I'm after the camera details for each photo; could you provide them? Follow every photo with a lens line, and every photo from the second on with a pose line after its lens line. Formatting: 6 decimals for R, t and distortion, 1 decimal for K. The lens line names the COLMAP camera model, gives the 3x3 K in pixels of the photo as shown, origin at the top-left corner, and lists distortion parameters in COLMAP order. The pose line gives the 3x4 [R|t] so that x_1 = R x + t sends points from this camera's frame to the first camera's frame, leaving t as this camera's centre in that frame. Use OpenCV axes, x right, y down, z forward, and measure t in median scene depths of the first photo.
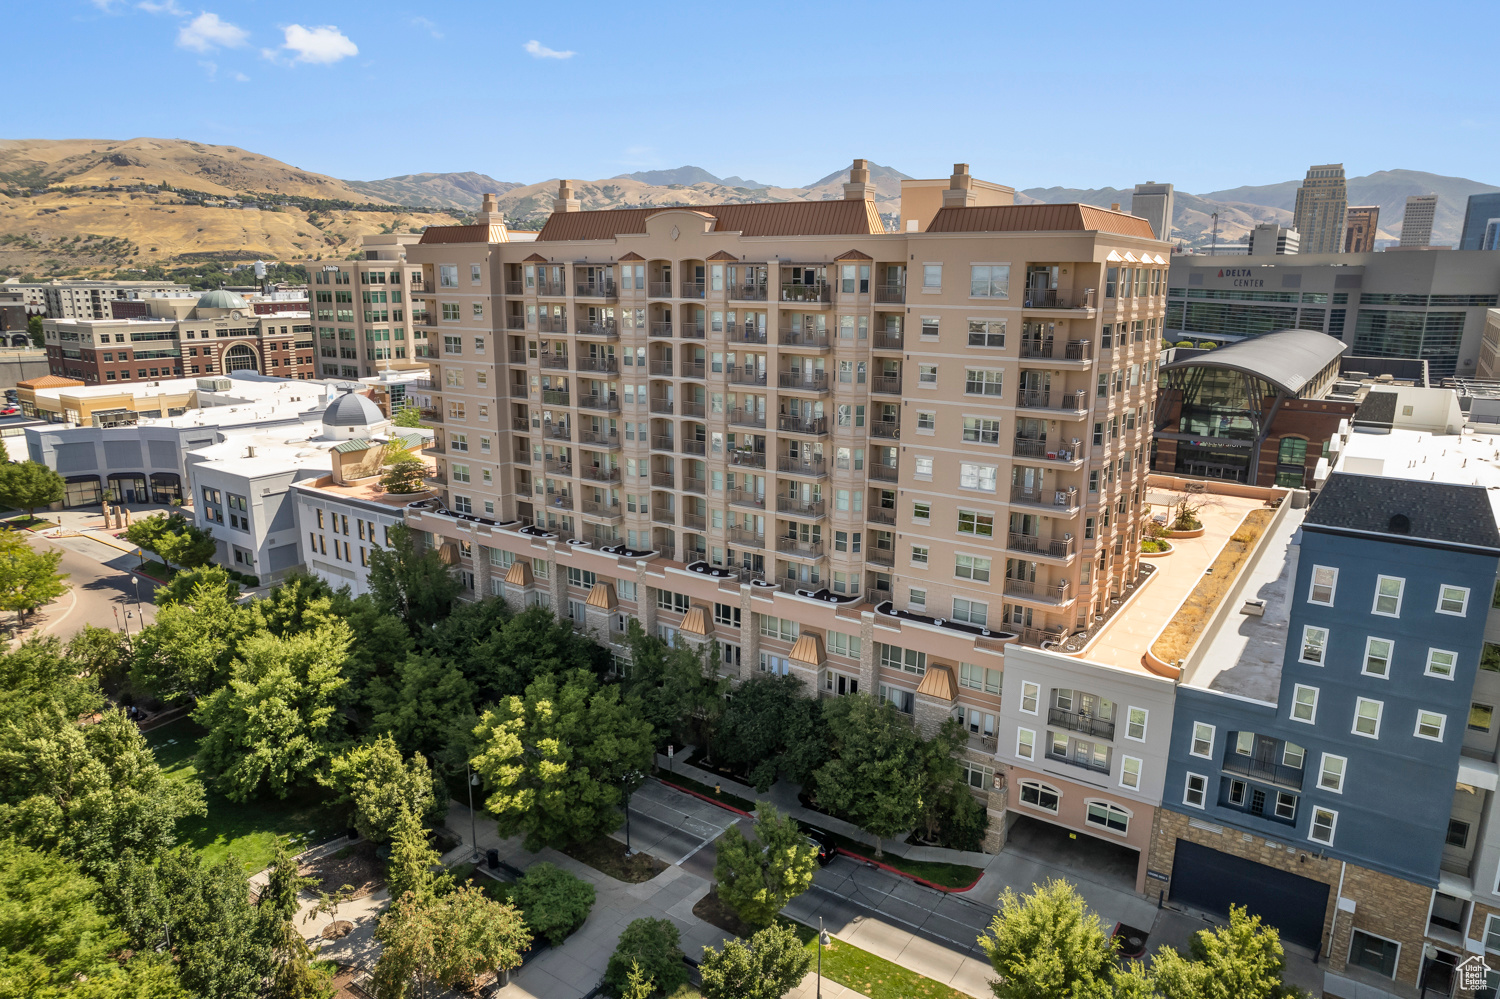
lens RADIAL K [[948.1, 0, 756.0], [0, 948.1, 528.6], [0, 0, 1]] dist [-0.071898, 0.073130]
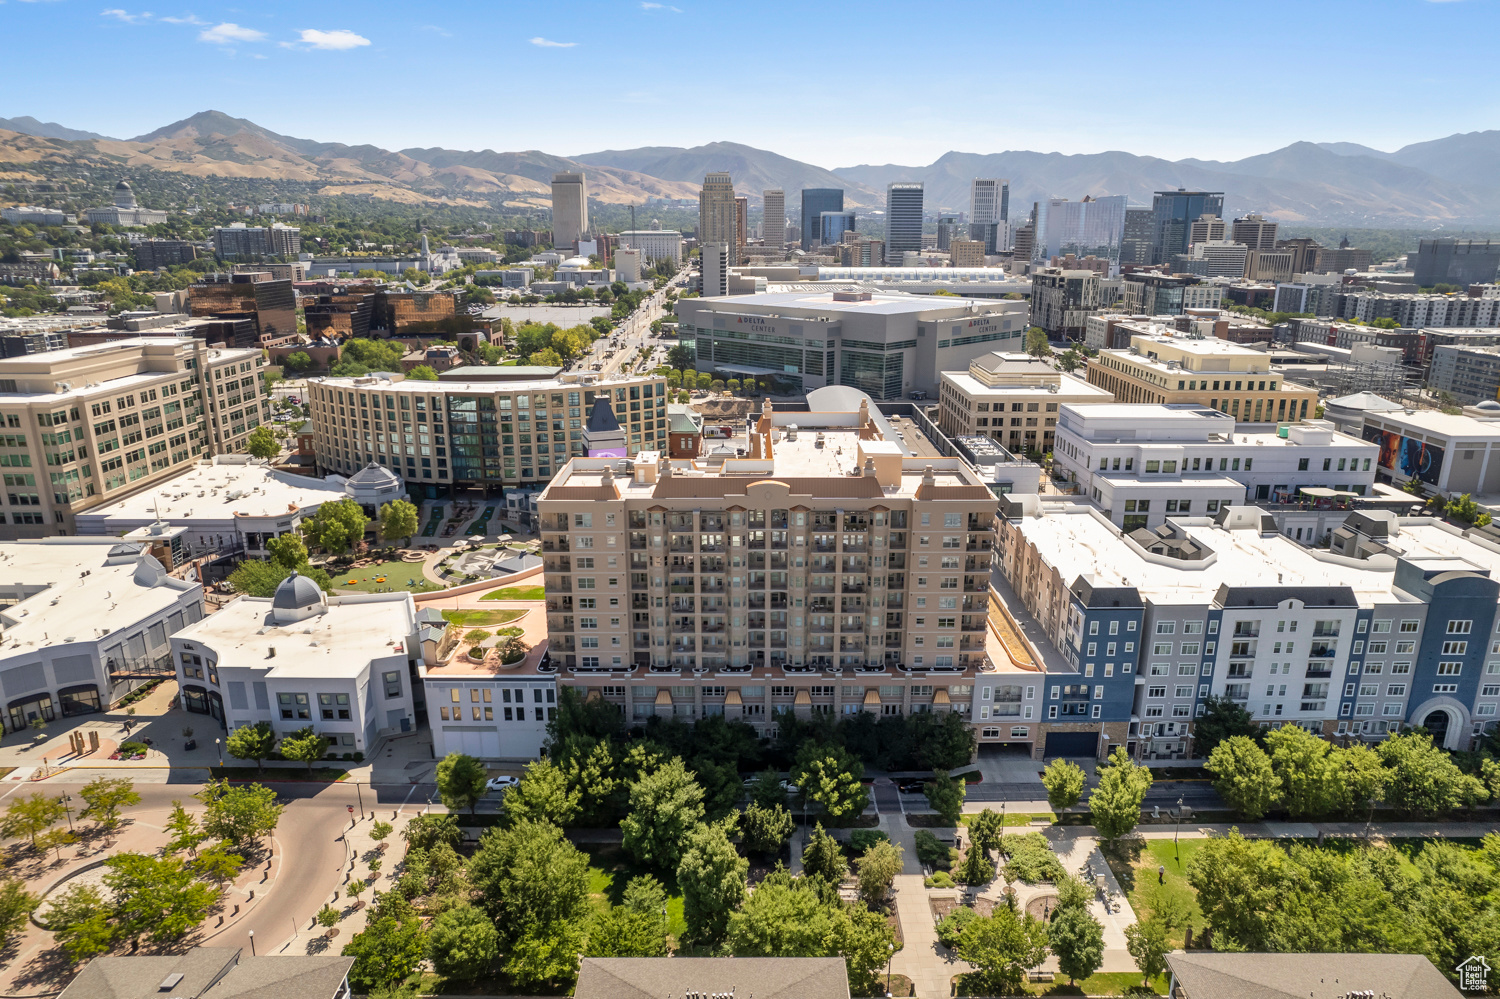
lens RADIAL K [[948.1, 0, 756.0], [0, 948.1, 528.6], [0, 0, 1]] dist [-0.071898, 0.073130]
pose [[0.820845, -0.174352, 0.543889, -1.128360], [0.151855, 0.984615, 0.086451, -0.418068], [-0.550594, 0.011629, 0.834692, -0.521158]]
